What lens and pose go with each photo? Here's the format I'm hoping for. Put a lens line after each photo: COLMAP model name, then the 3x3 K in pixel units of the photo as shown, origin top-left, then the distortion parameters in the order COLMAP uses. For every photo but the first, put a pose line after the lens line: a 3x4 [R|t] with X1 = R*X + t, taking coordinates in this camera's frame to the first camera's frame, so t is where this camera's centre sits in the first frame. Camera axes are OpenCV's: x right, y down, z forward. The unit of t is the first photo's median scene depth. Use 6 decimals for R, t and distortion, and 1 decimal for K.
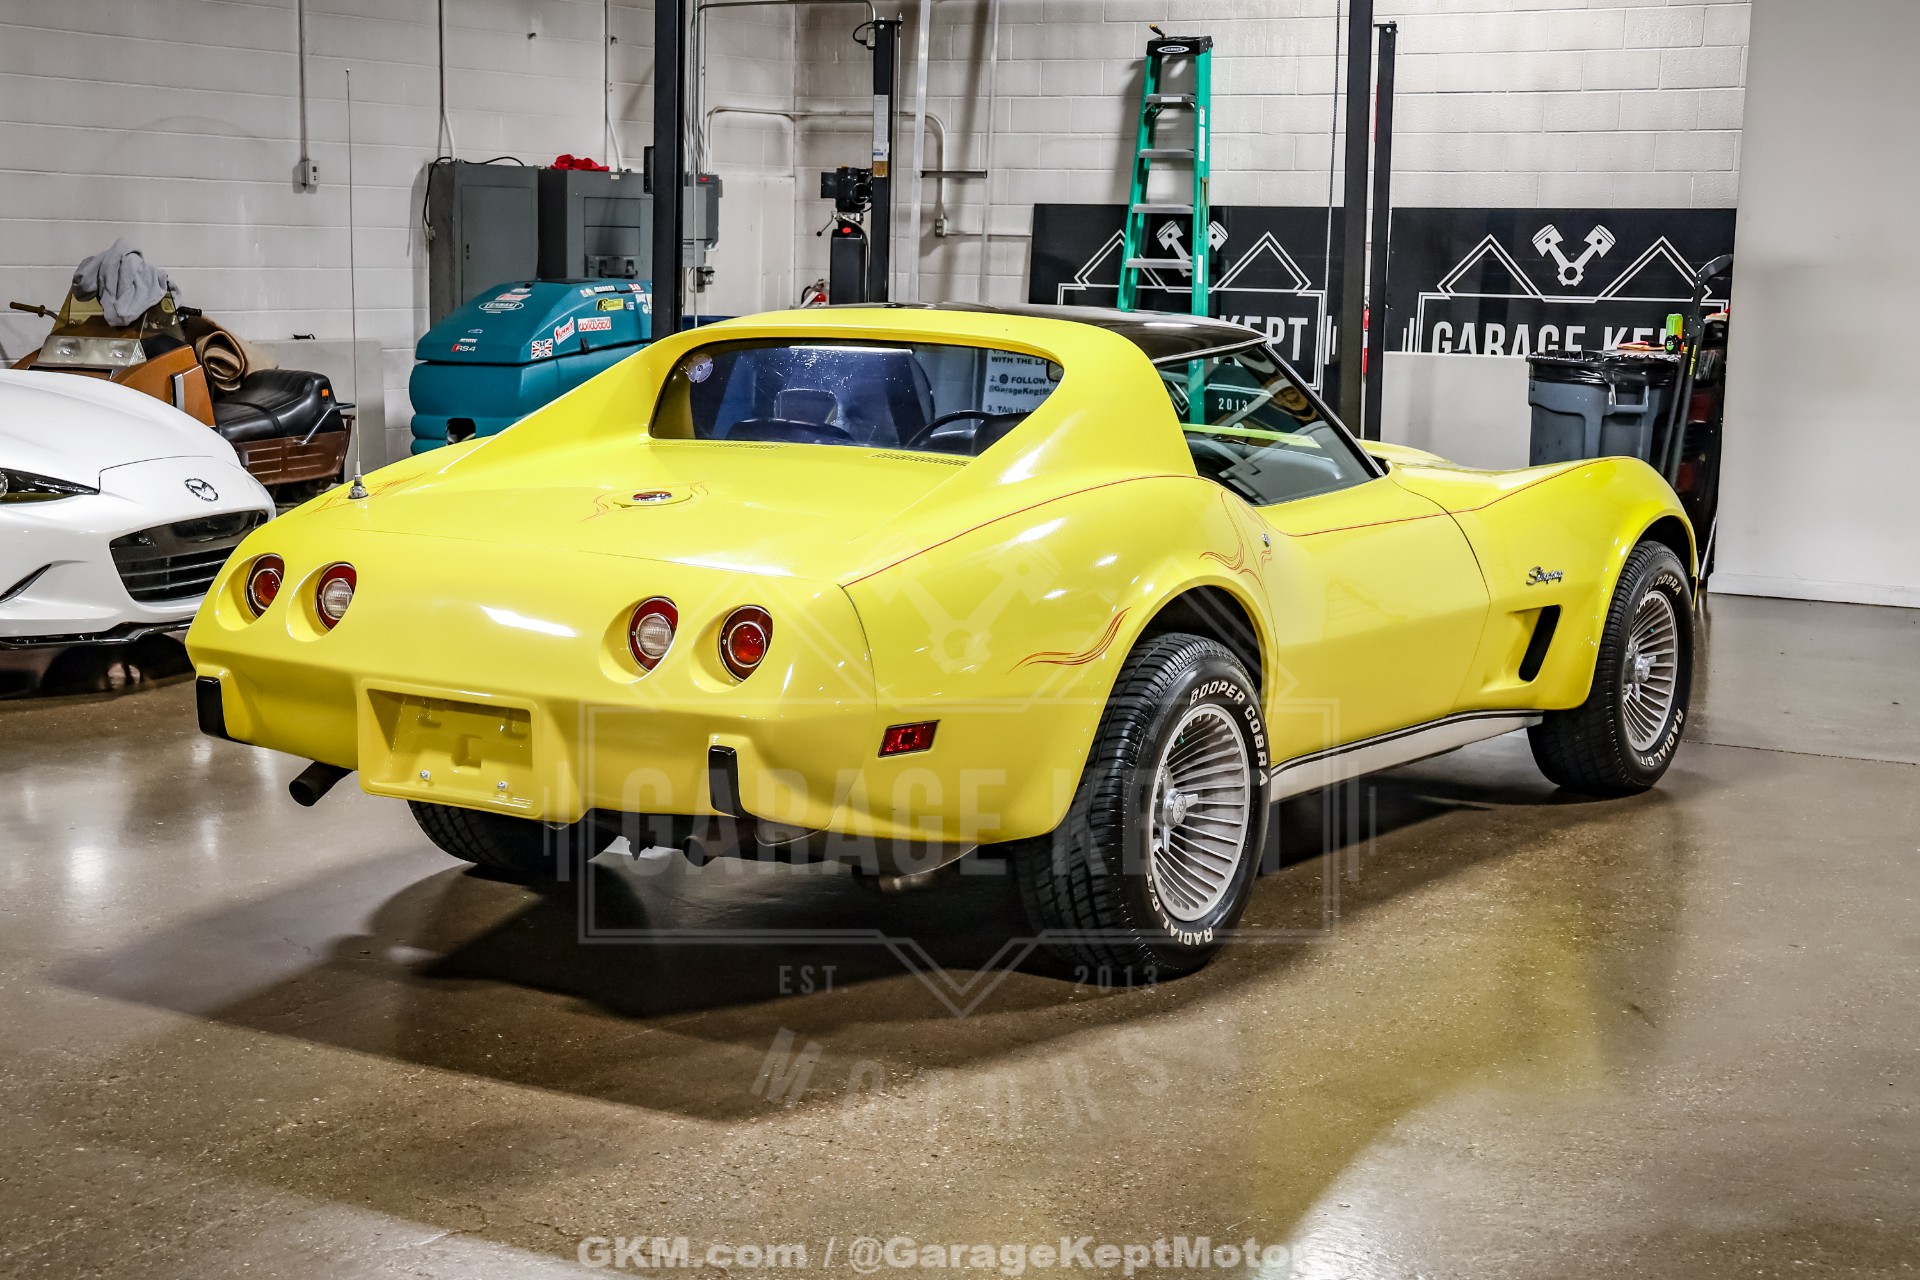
lens RADIAL K [[3047.0, 0, 957.4], [0, 3047.0, 640.5], [0, 0, 1]] dist [0.130665, 0.477639]
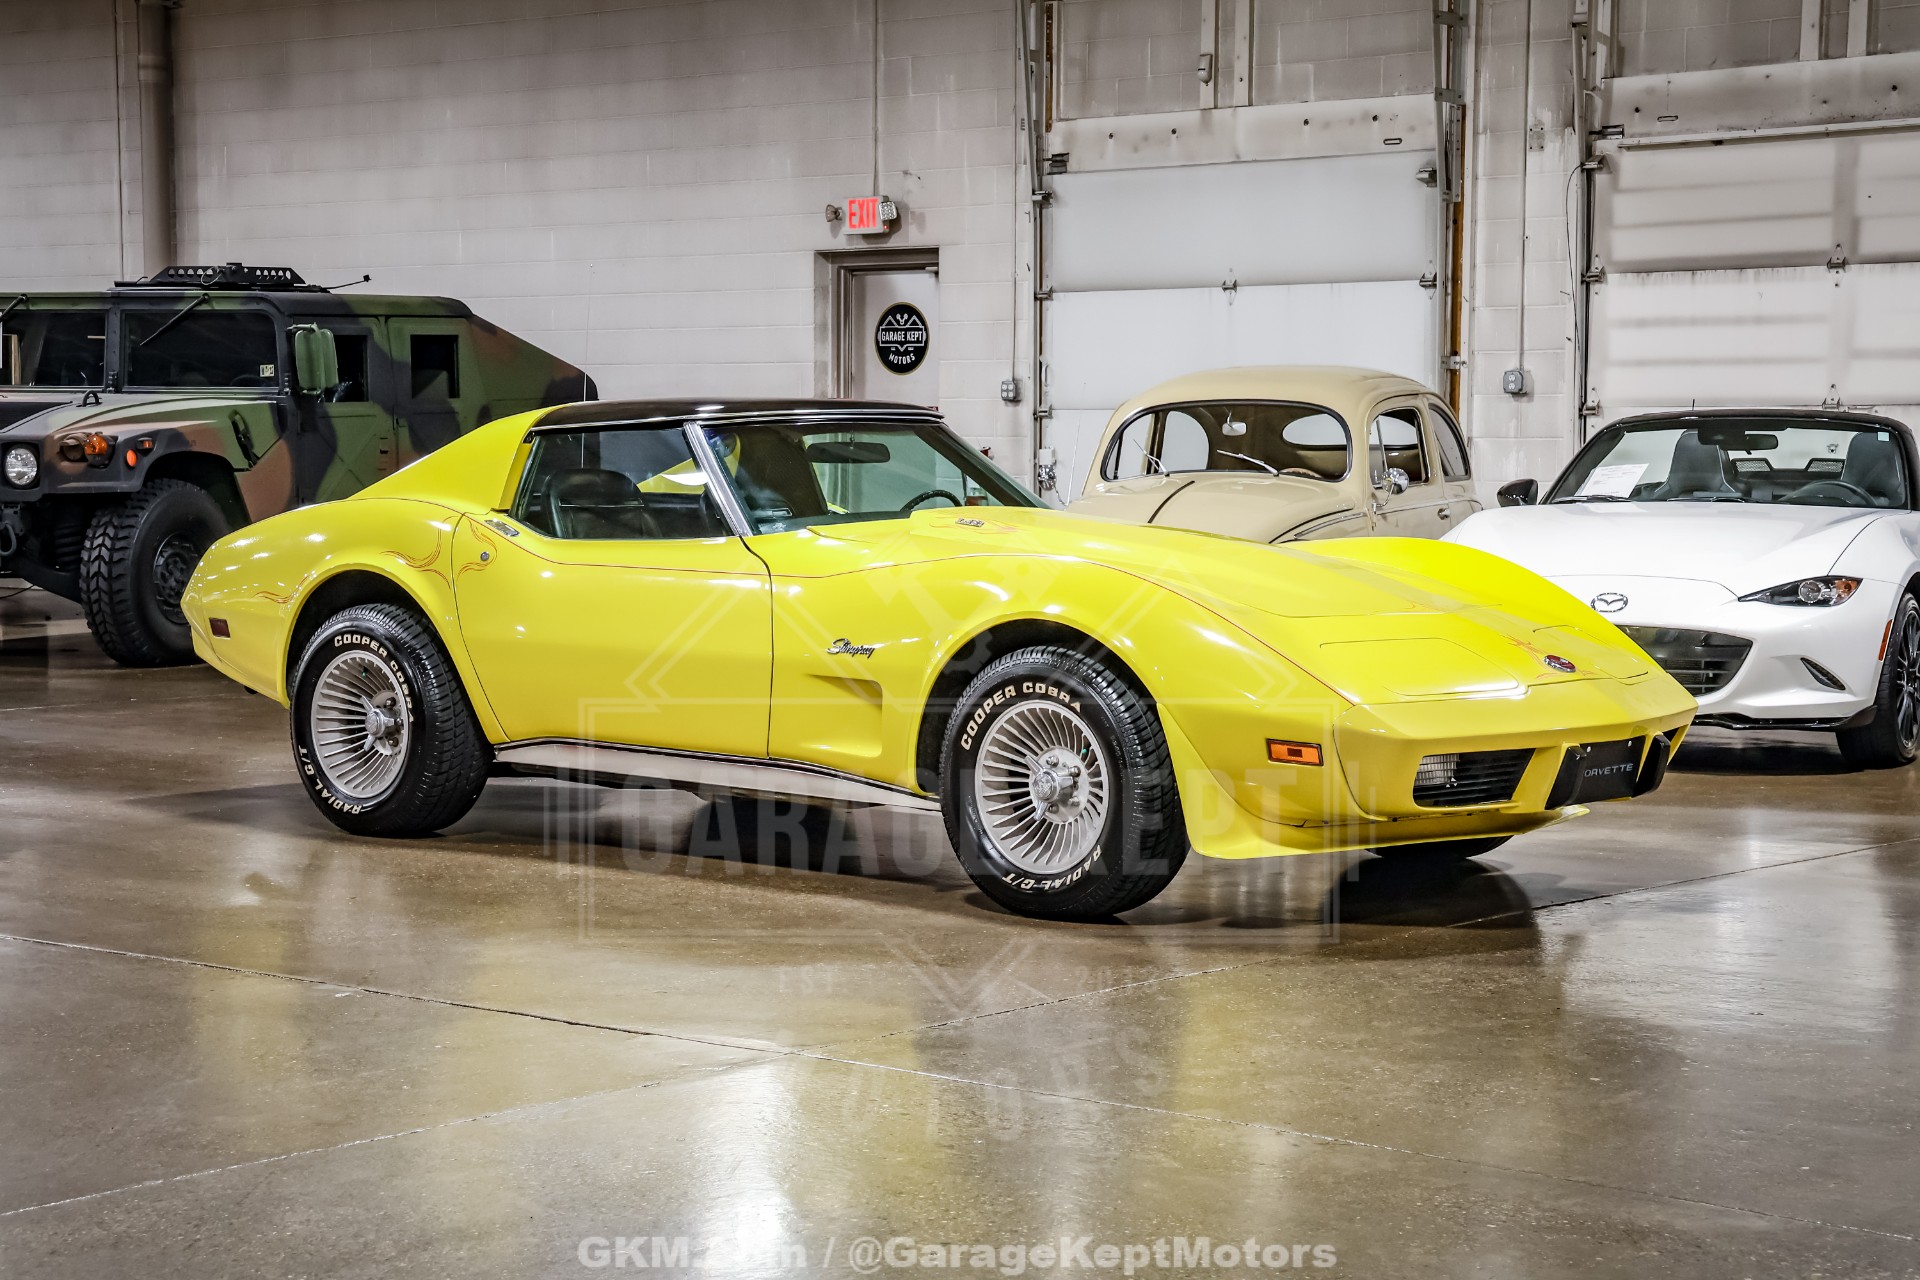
lens RADIAL K [[3618.9, 0, 959.4], [0, 3618.9, 639.9], [0, 0, 1]] dist [0.250678, 0.434537]
pose [[-0.157576, 0.036604, -0.986828, 0.691128], [-0.140963, 0.988245, 0.059165, -0.050382], [0.977394, 0.148430, -0.150564, 0.601798]]
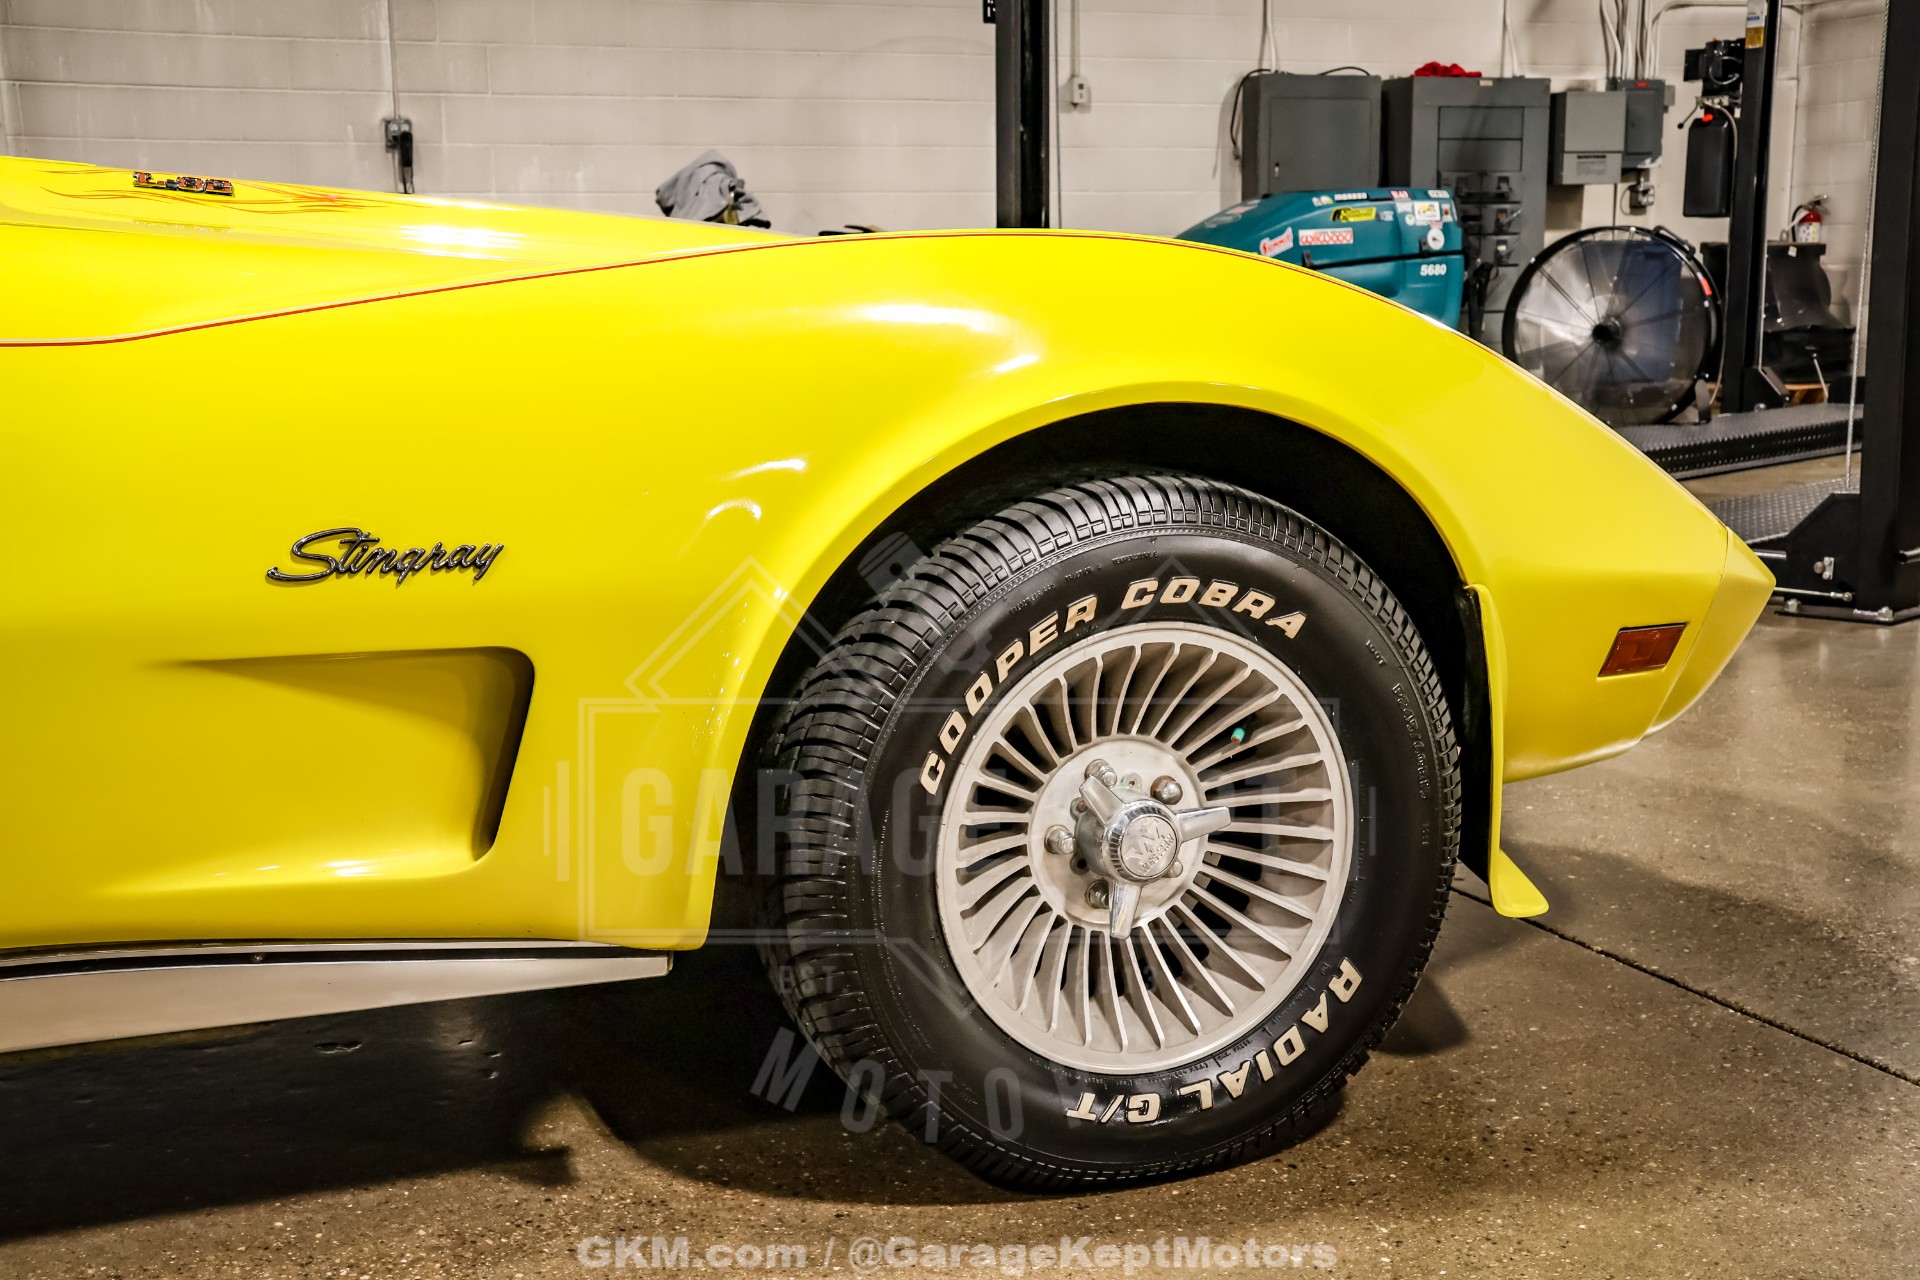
lens RADIAL K [[2288.3, 0, 951.5], [0, 2288.3, 640.0], [0, 0, 1]] dist [-0.016066, 0.373426]
pose [[0.806398, 0.068529, -0.587390, 0.189843], [-0.051308, 0.997625, 0.045951, -0.013143], [0.589144, -0.006917, 0.807999, 0.412566]]
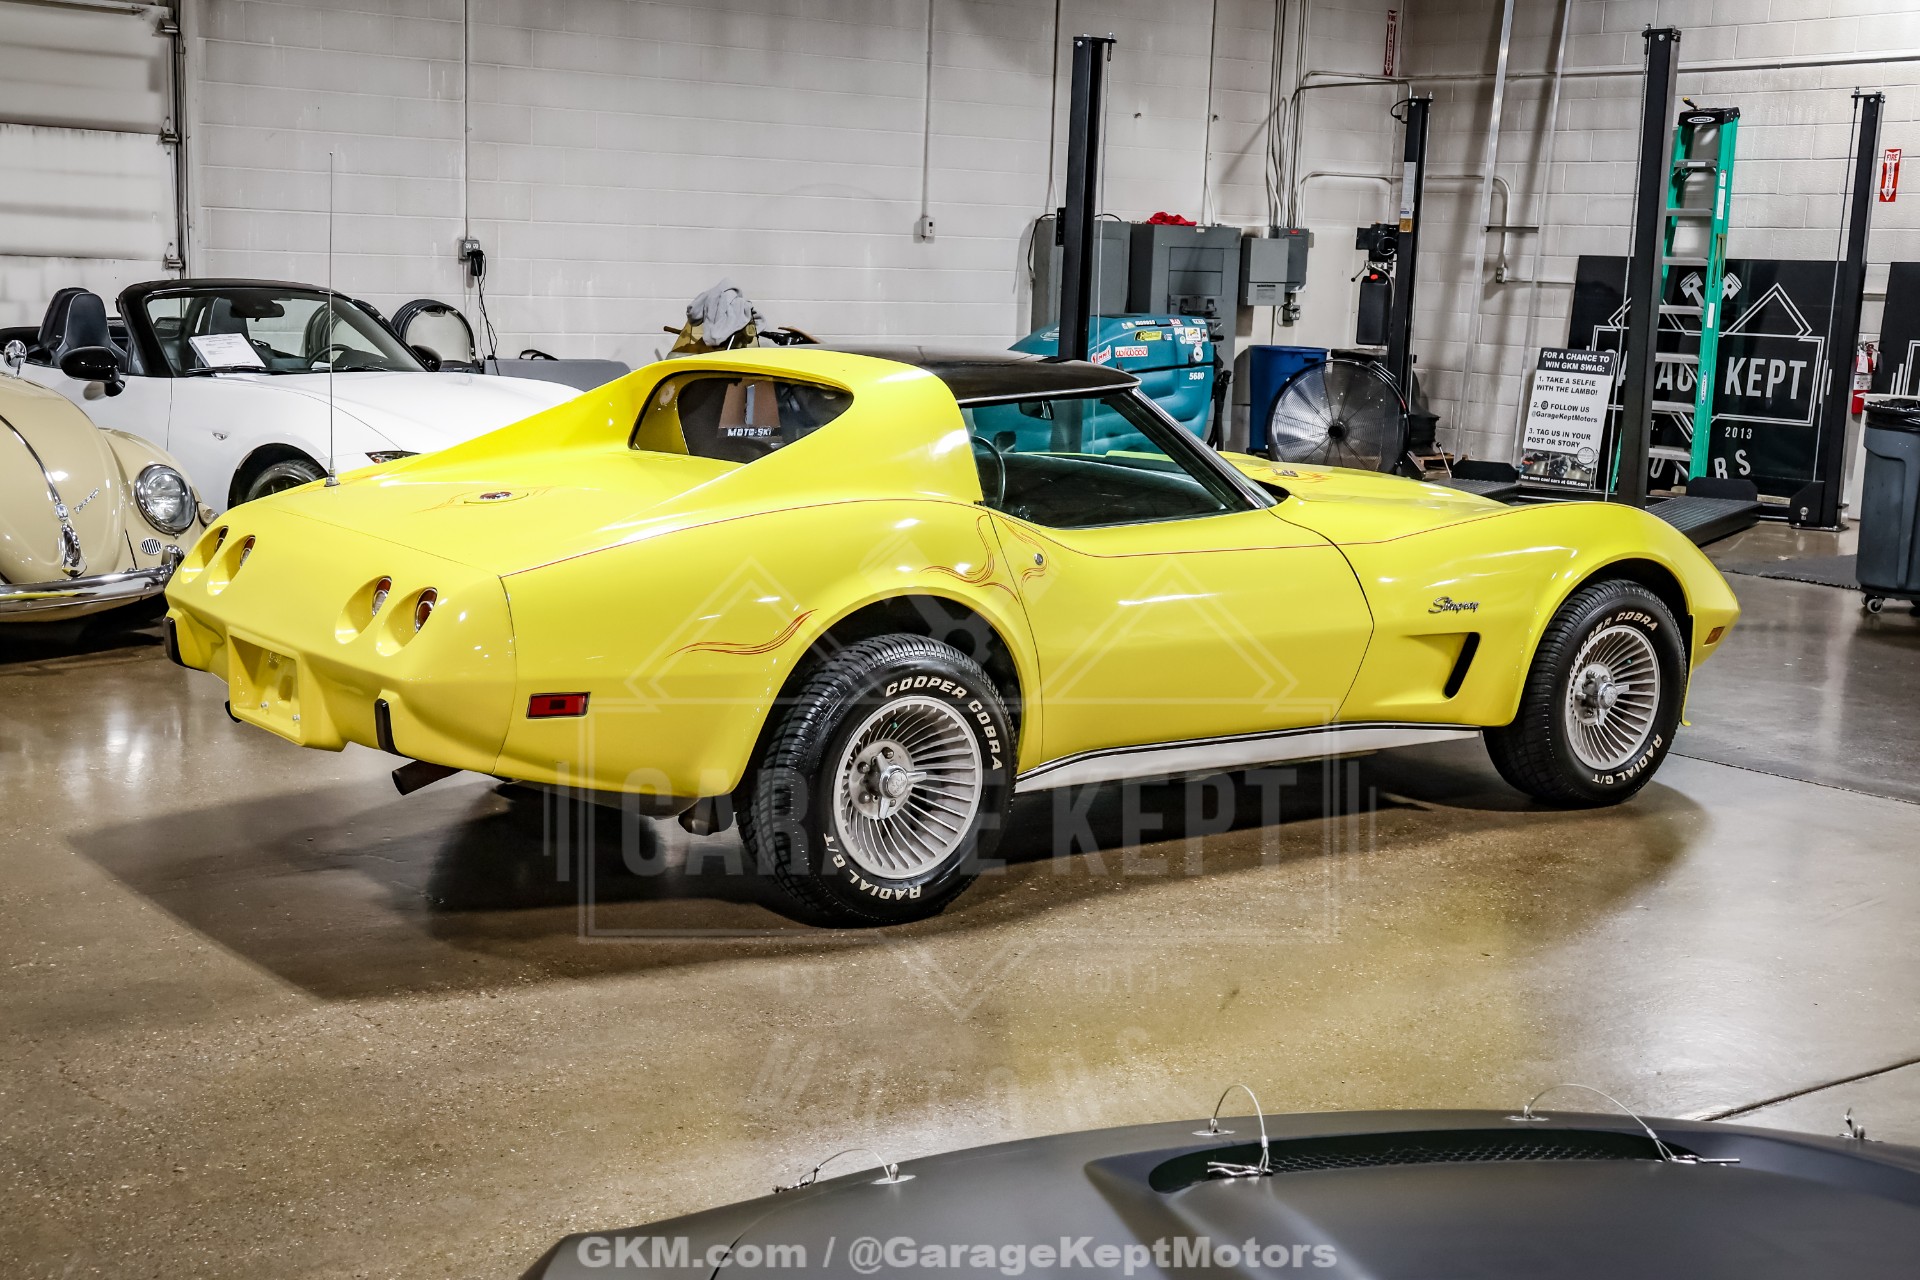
lens RADIAL K [[2497.7, 0, 962.0], [0, 2497.7, 645.2], [0, 0, 1]] dist [0.020007, 0.442565]
pose [[0.939179, 0.067970, -0.336636, 0.163003], [-0.062347, 0.997676, 0.027498, -0.010117], [0.337722, -0.004838, 0.941233, 0.040535]]
